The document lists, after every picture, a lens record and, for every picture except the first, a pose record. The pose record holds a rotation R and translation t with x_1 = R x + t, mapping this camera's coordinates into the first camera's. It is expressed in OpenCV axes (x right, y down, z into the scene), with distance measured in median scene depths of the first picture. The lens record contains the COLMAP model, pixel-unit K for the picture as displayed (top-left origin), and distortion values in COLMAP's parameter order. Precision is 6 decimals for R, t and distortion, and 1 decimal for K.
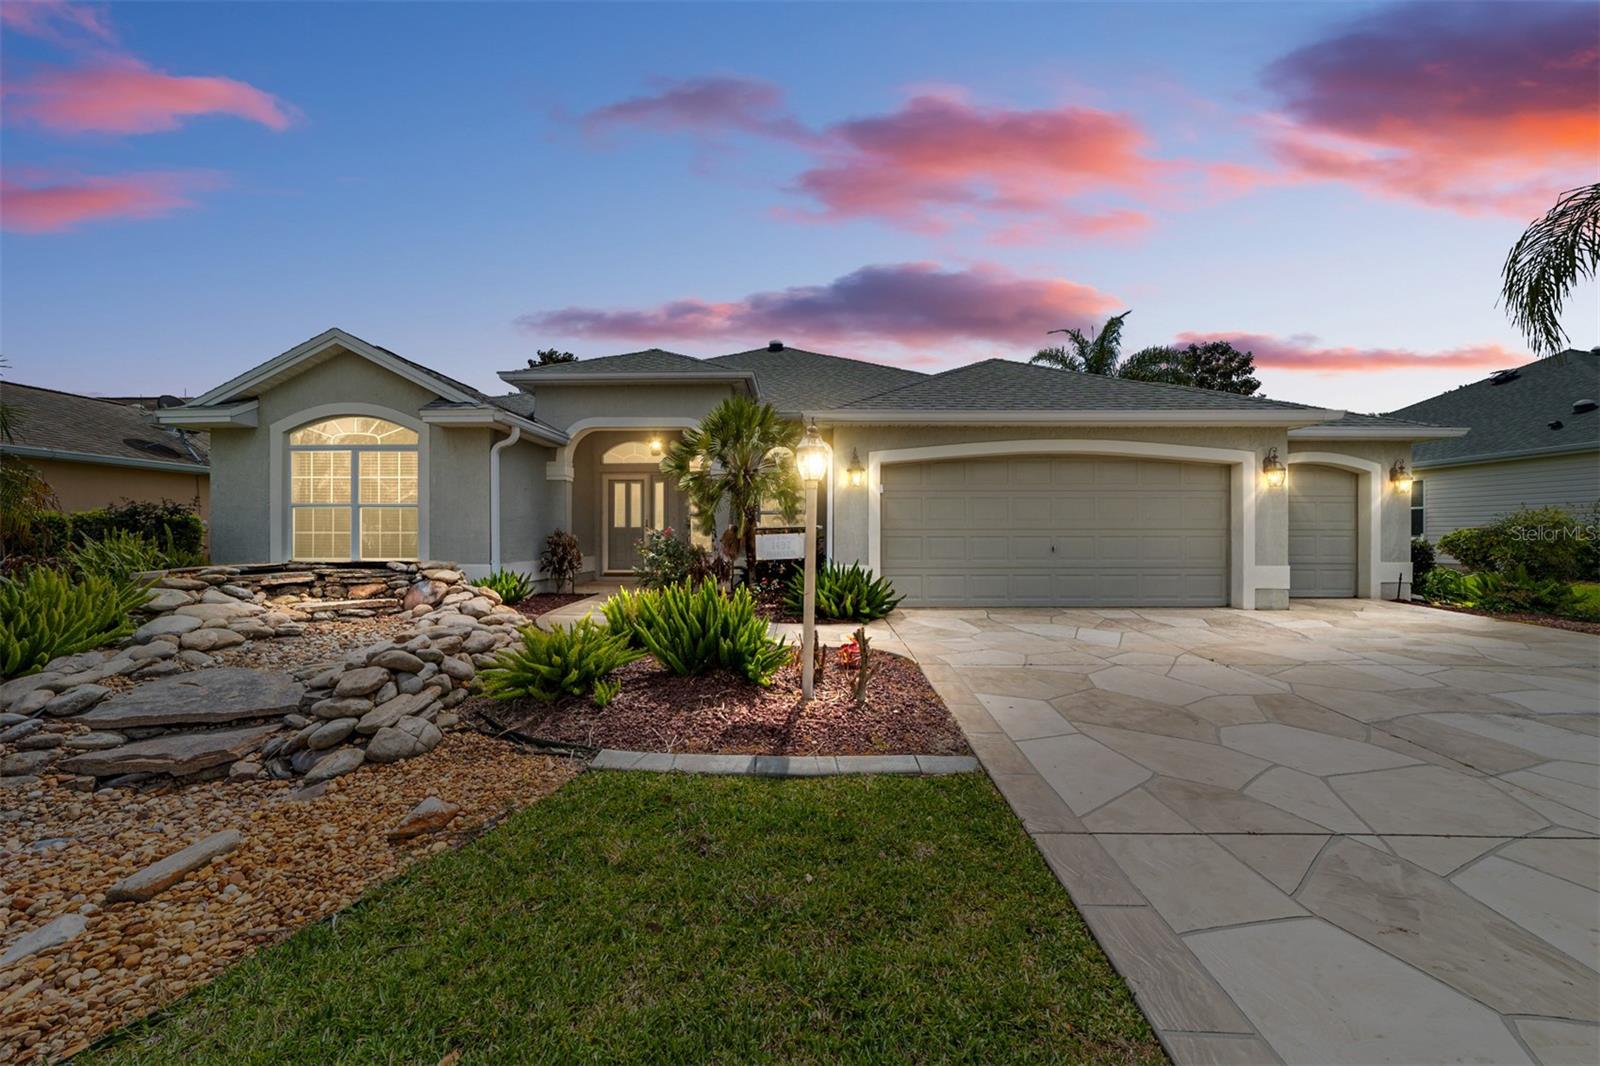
lens RADIAL K [[609.0, 0, 801.4], [0, 609.0, 536.1], [0, 0, 1]] dist [-0.014145, 0.008352]
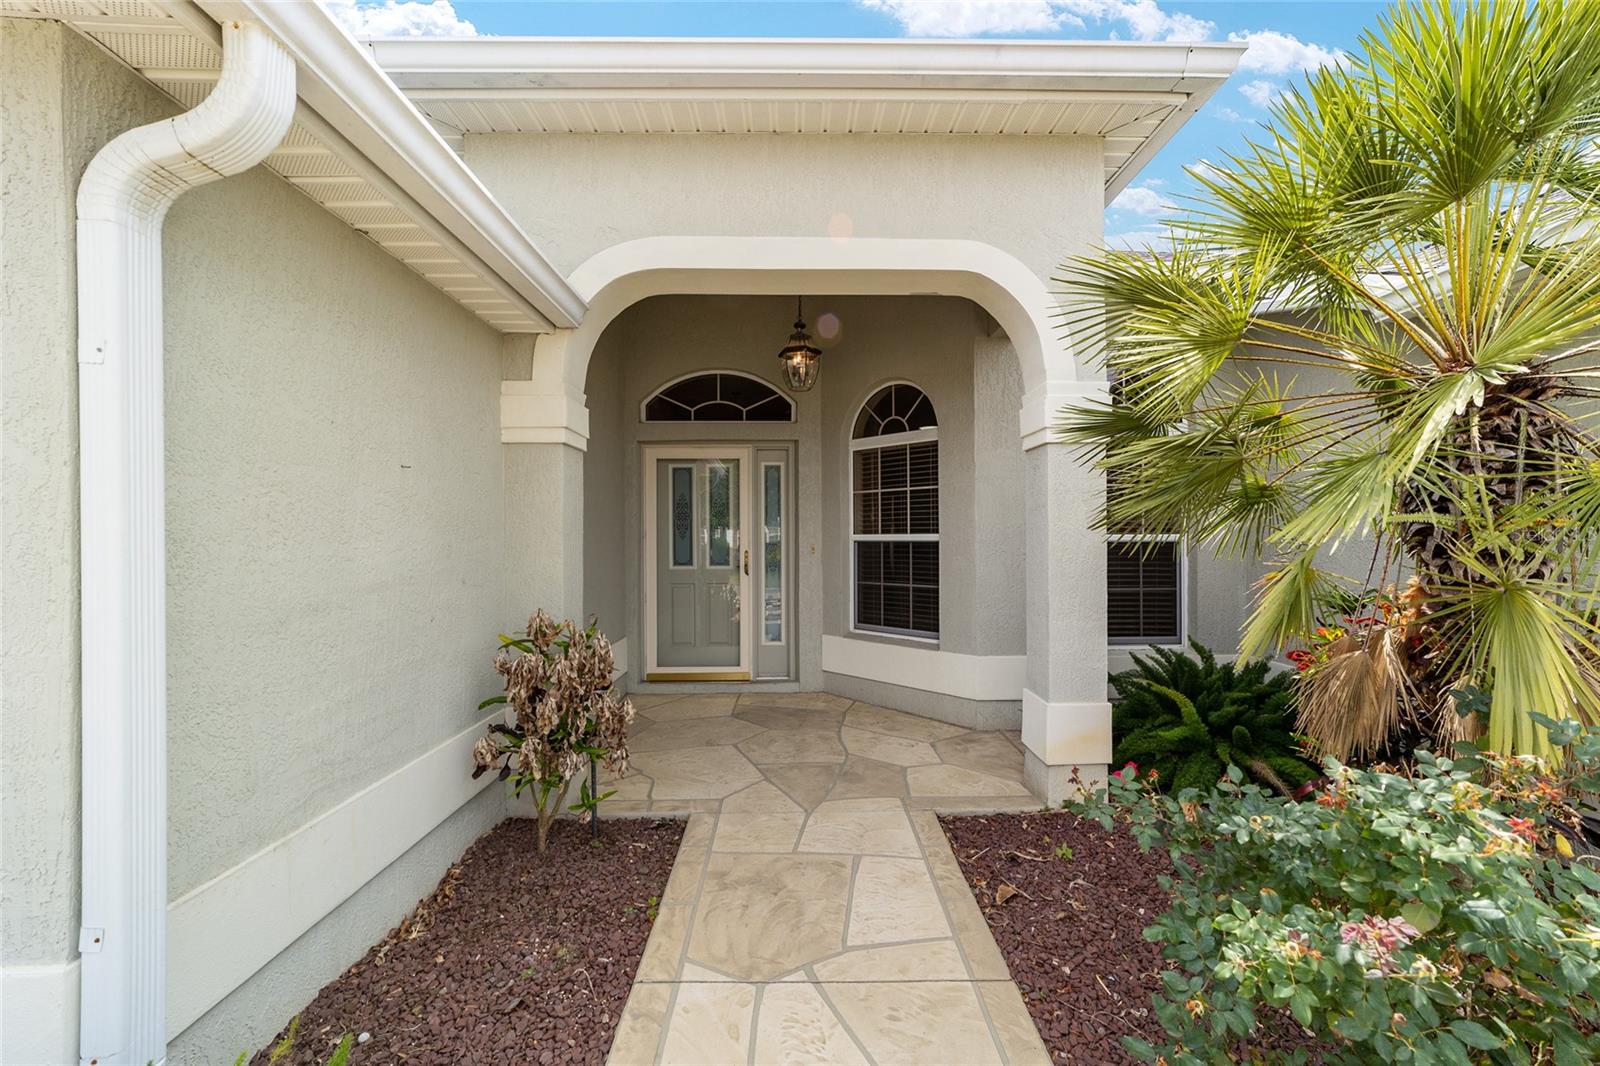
lens RADIAL K [[613.0, 0, 799.9], [0, 613.0, 537.3], [0, 0, 1]] dist [-0.016018, 0.008710]
pose [[0.999708, -0.003065, 0.023956, -0.435742], [0.003114, 0.999993, -0.002011, -0.069219], [-0.023950, 0.002085, 0.999711, 1.077974]]
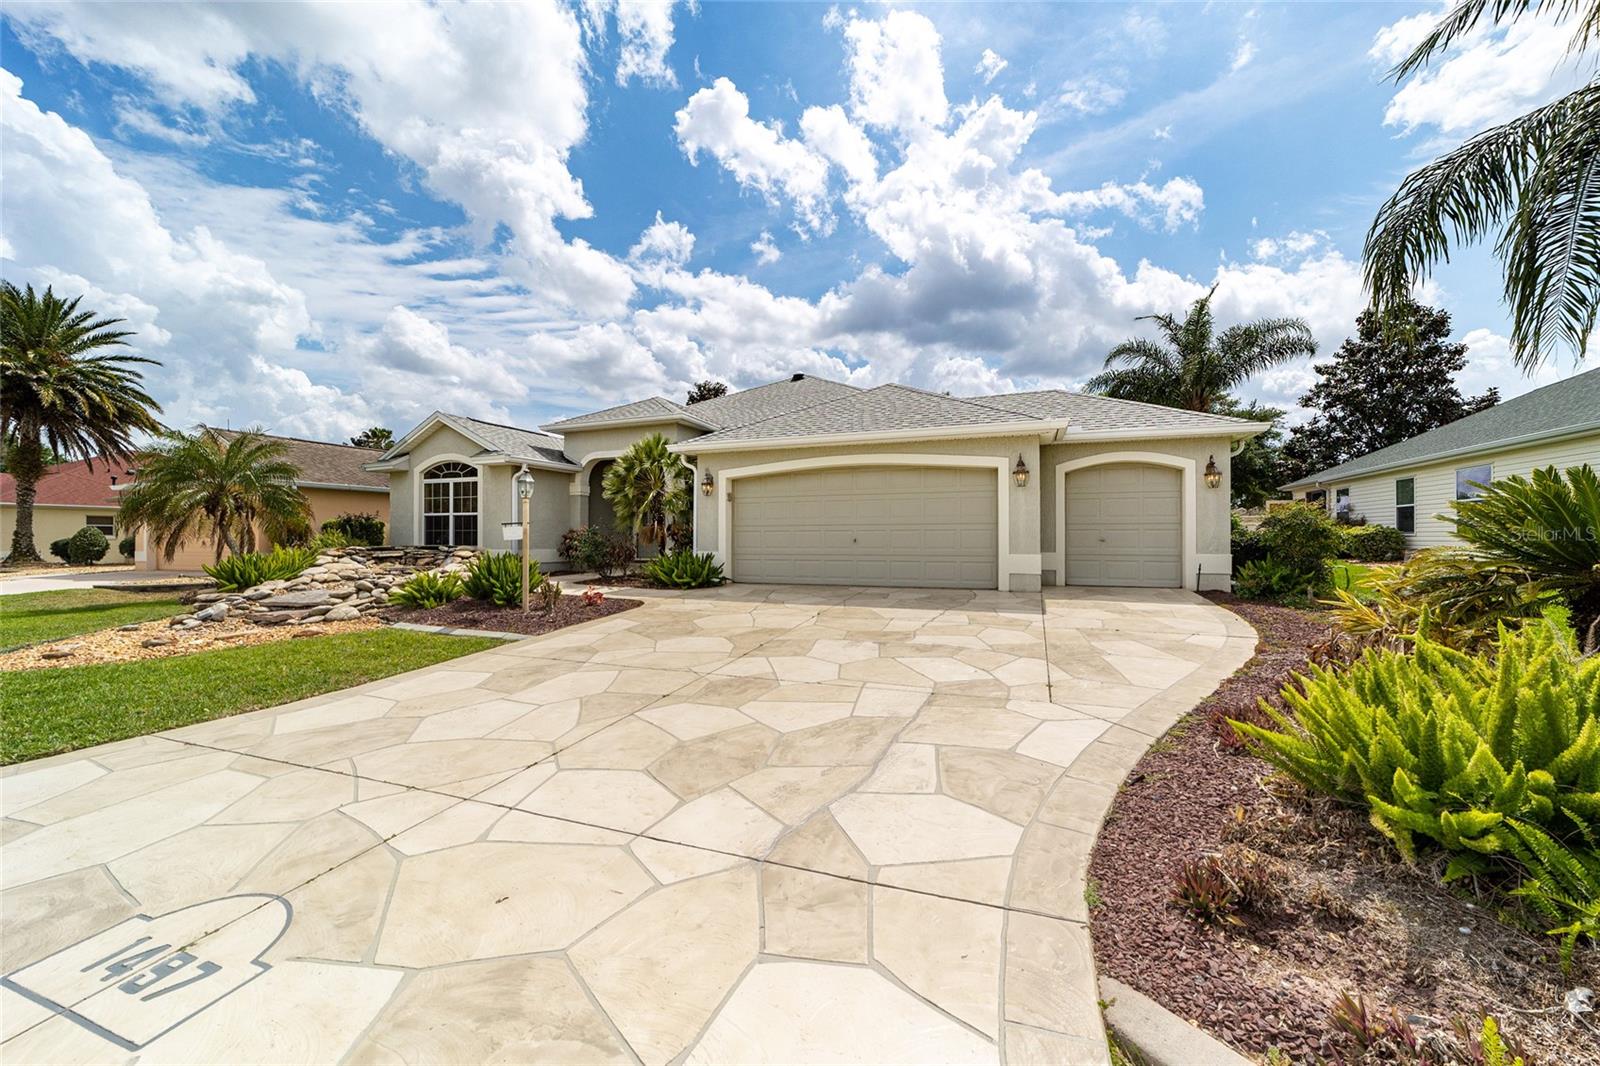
lens RADIAL K [[613.0, 0, 799.9], [0, 613.0, 537.3], [0, 0, 1]] dist [-0.016018, 0.008710]
pose [[0.933150, -0.000264, -0.359488, 1.002097], [0.002176, 0.999986, 0.004912, 0.010733], [0.359481, -0.005366, 0.933137, -0.313089]]
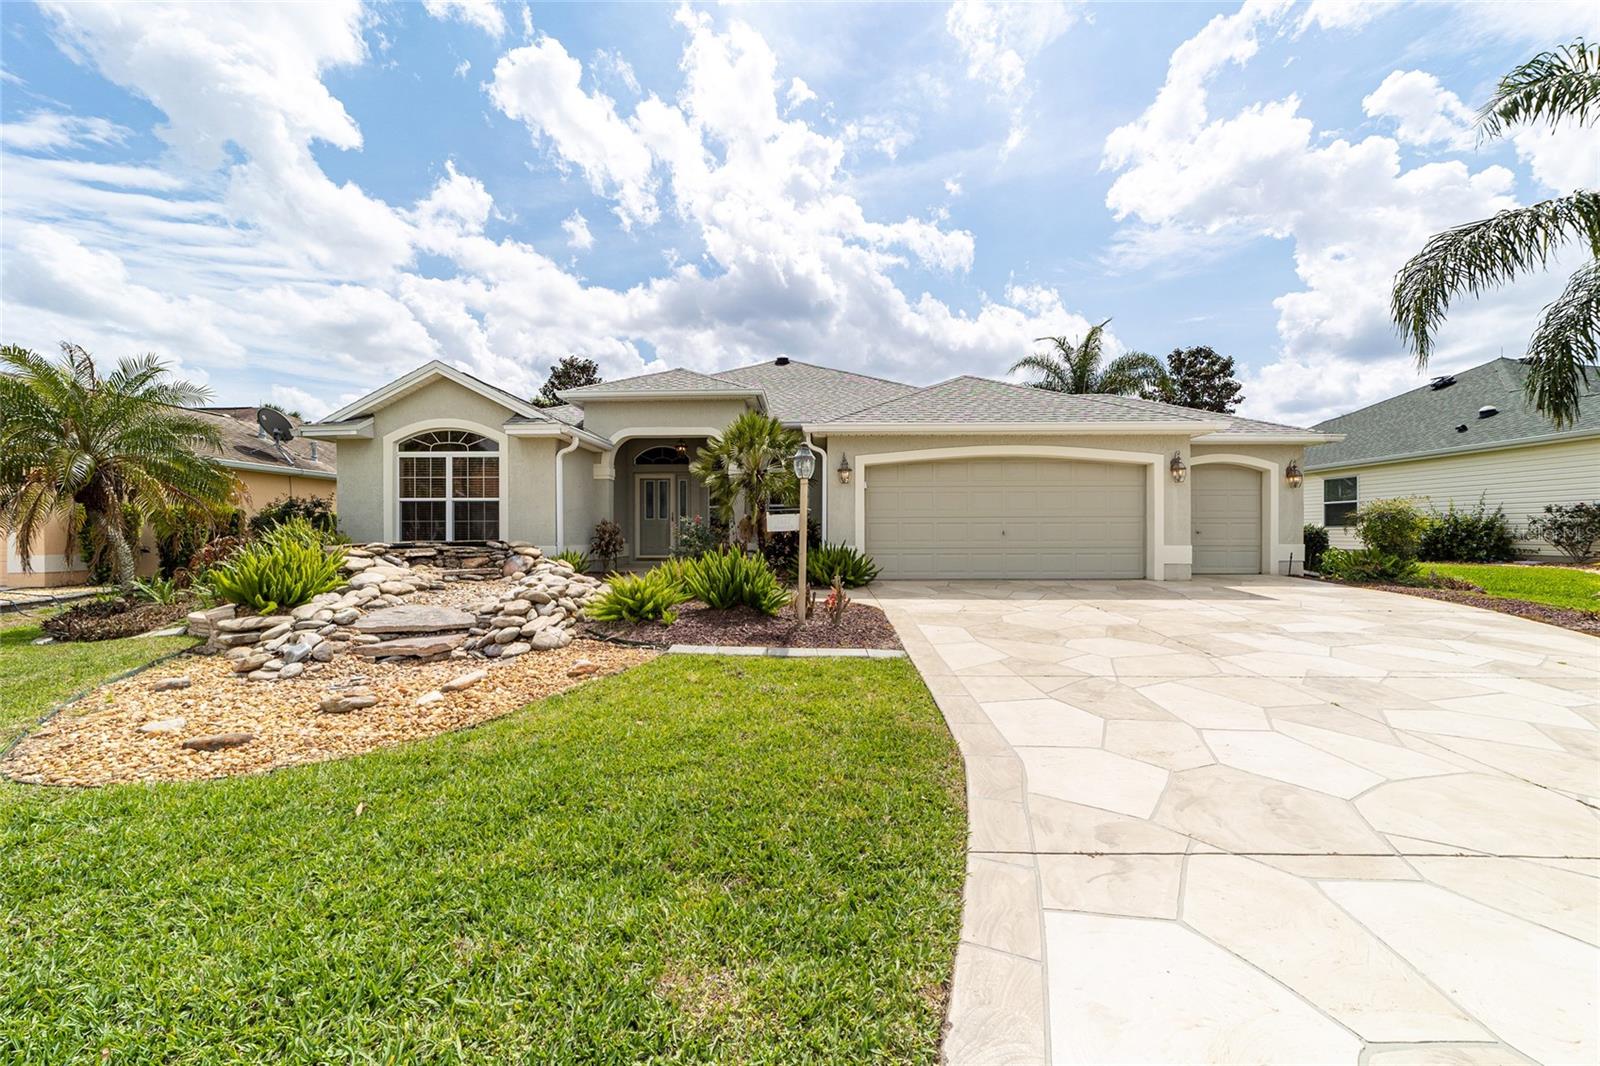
lens RADIAL K [[605.9, 0, 804.2], [0, 605.9, 529.9], [0, 0, 1]] dist [0.000967, 0.000502]
pose [[0.999958, -0.002727, -0.008756, 0.019687], [0.002660, 0.999967, -0.007656, 0.030541], [0.008777, 0.007633, 0.999932, -0.326460]]
